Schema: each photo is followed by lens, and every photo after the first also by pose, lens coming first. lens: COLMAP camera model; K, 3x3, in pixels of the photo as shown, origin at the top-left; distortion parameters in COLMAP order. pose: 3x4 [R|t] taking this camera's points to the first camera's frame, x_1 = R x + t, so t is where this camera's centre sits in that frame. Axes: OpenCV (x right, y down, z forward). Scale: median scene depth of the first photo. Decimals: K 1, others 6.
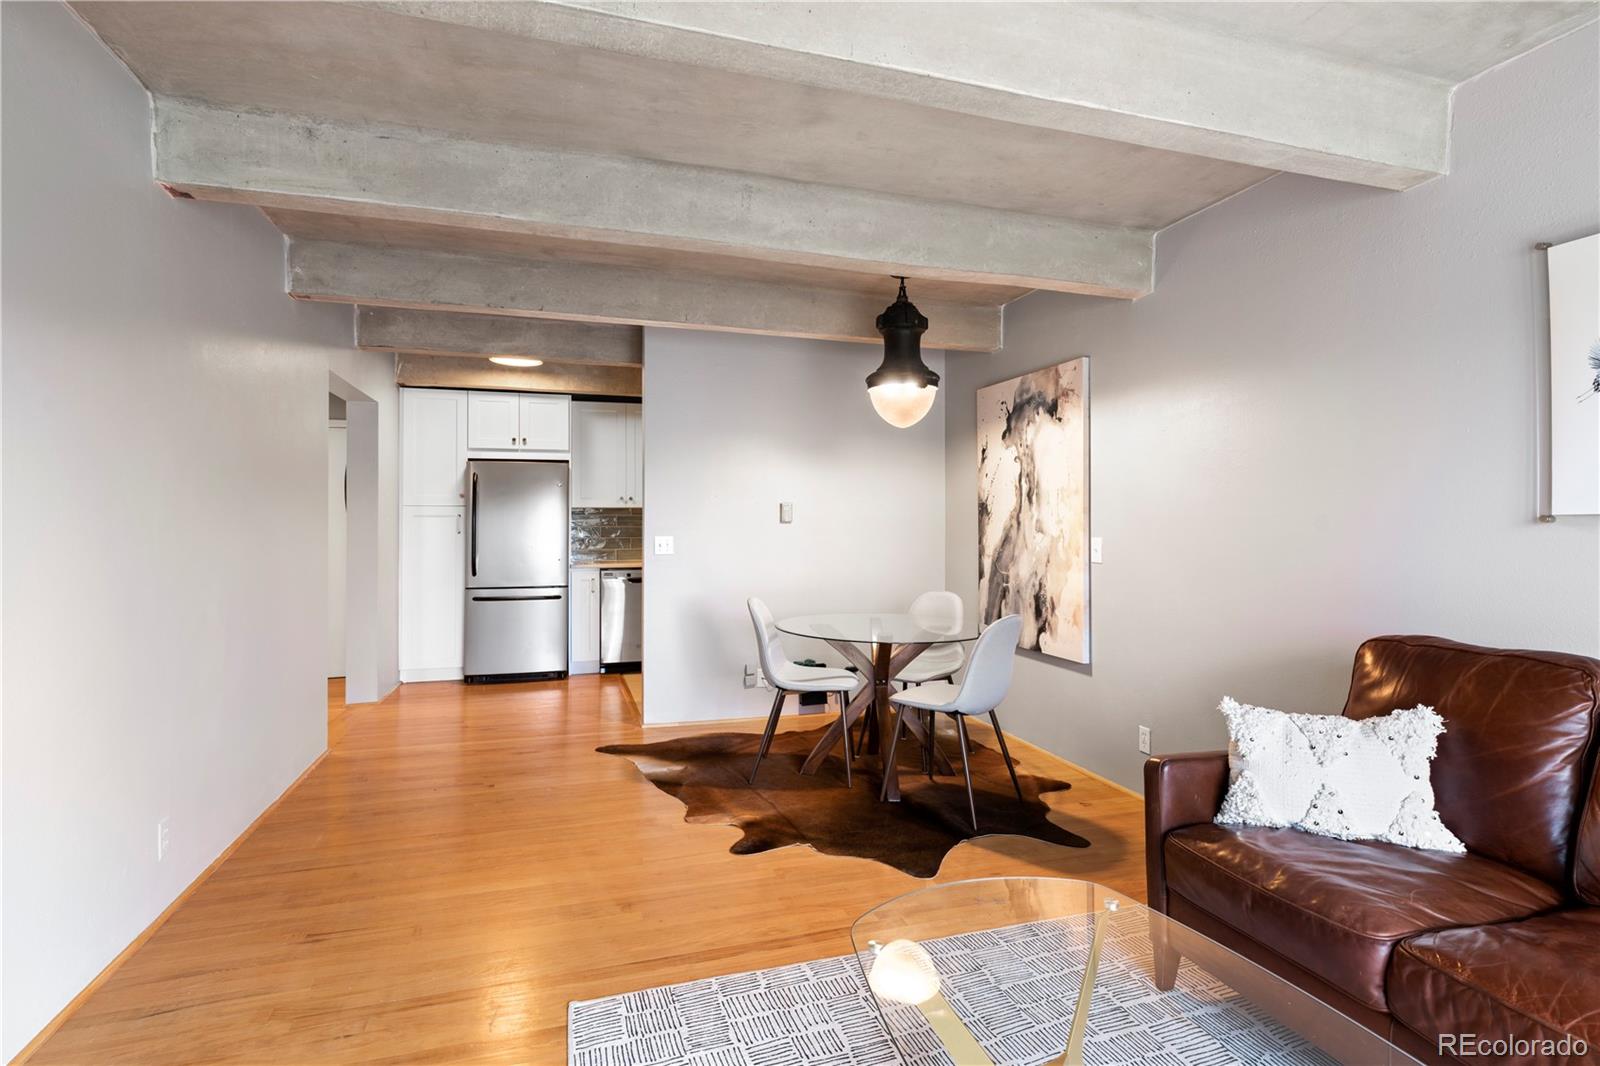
lens RADIAL K [[782.6, 0, 806.5], [0, 782.6, 549.0], [0, 0, 1]] dist [-0.001284, 0.000357]
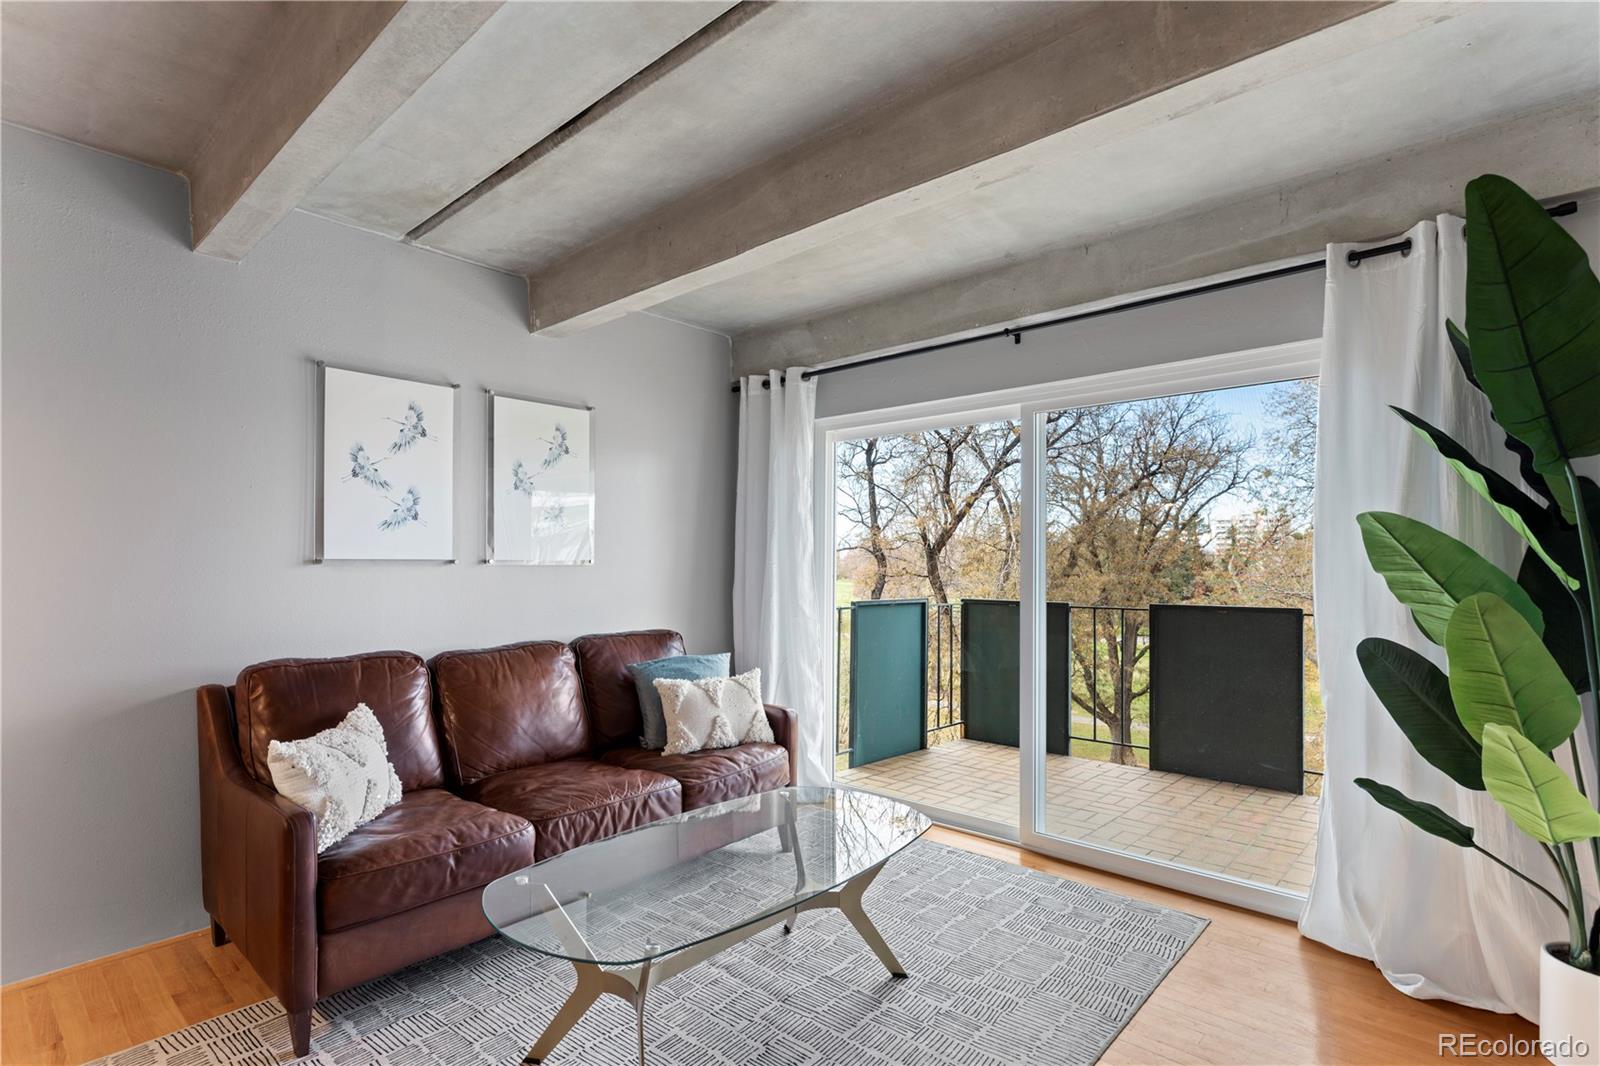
lens RADIAL K [[786.5, 0, 823.6], [0, 786.5, 558.0], [0, 0, 1]] dist [0.001694, 0.000896]
pose [[-0.516341, 0.007976, 0.856346, -0.729266], [0.019080, 0.999816, 0.002192, -0.032428], [-0.856171, 0.017470, -0.516398, 0.986684]]
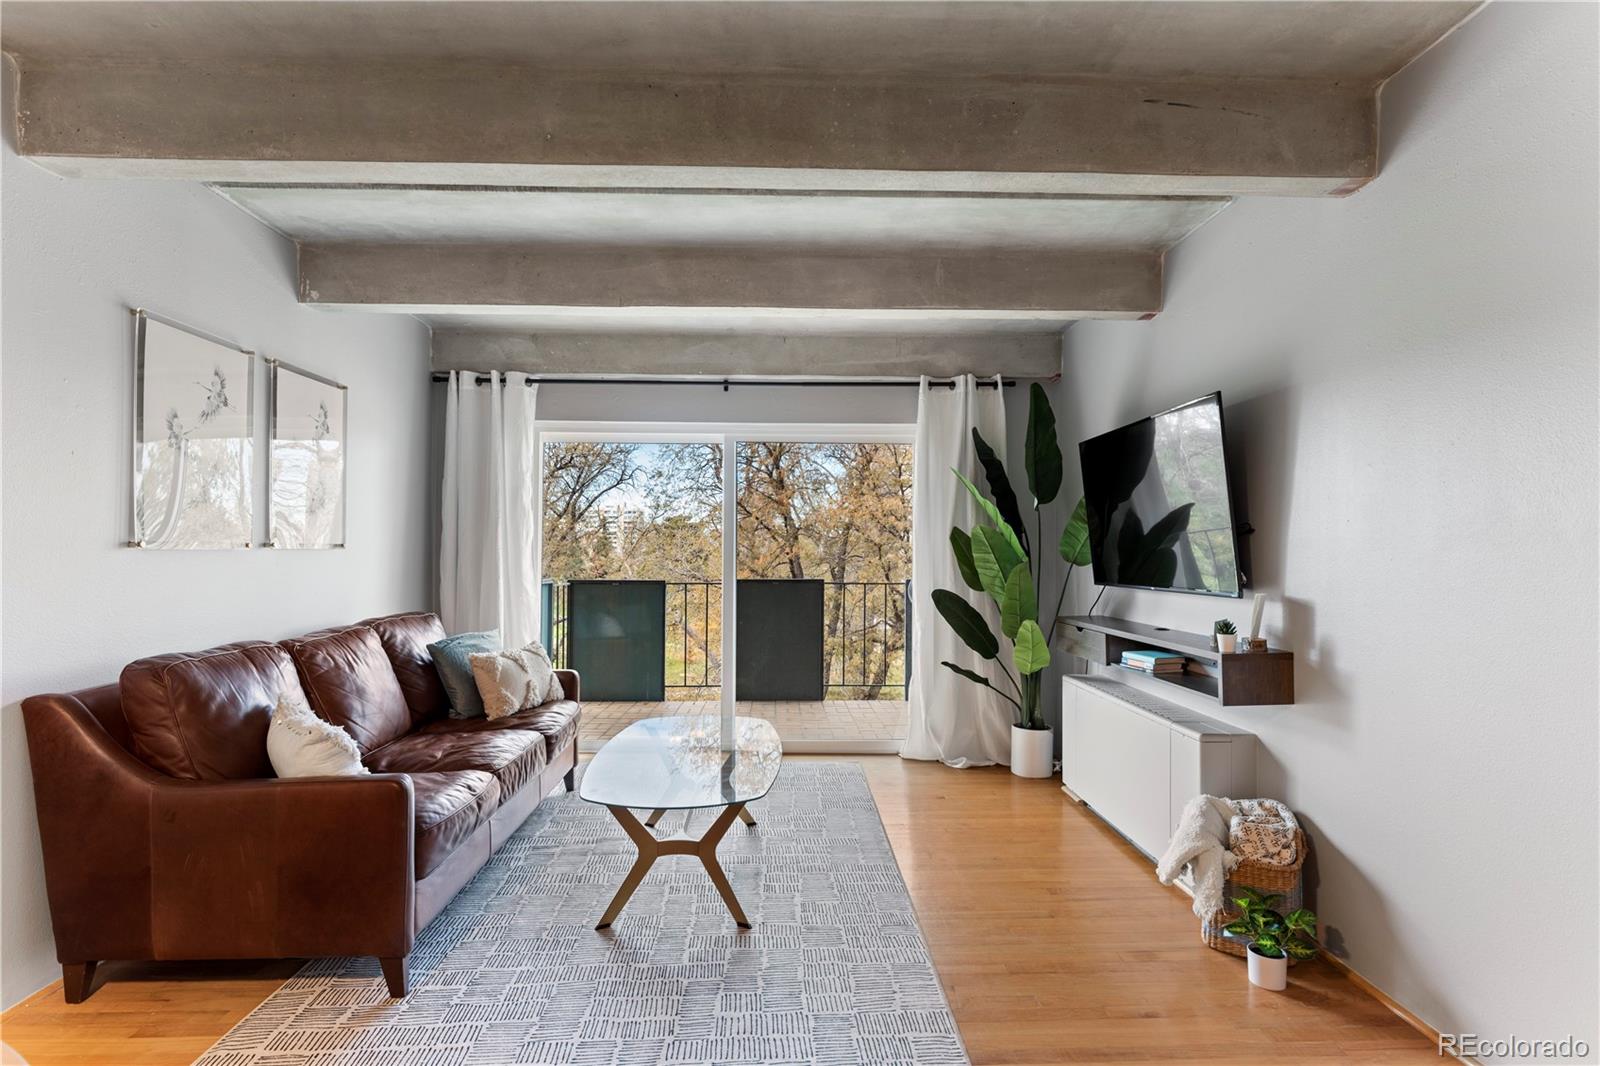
lens RADIAL K [[782.6, 0, 806.5], [0, 782.6, 549.0], [0, 0, 1]] dist [-0.001284, 0.000357]
pose [[-0.964543, -0.000232, 0.263927, -0.355496], [0.004673, 0.999828, 0.017958, -0.049764], [-0.263886, 0.018555, -0.964375, 1.934224]]
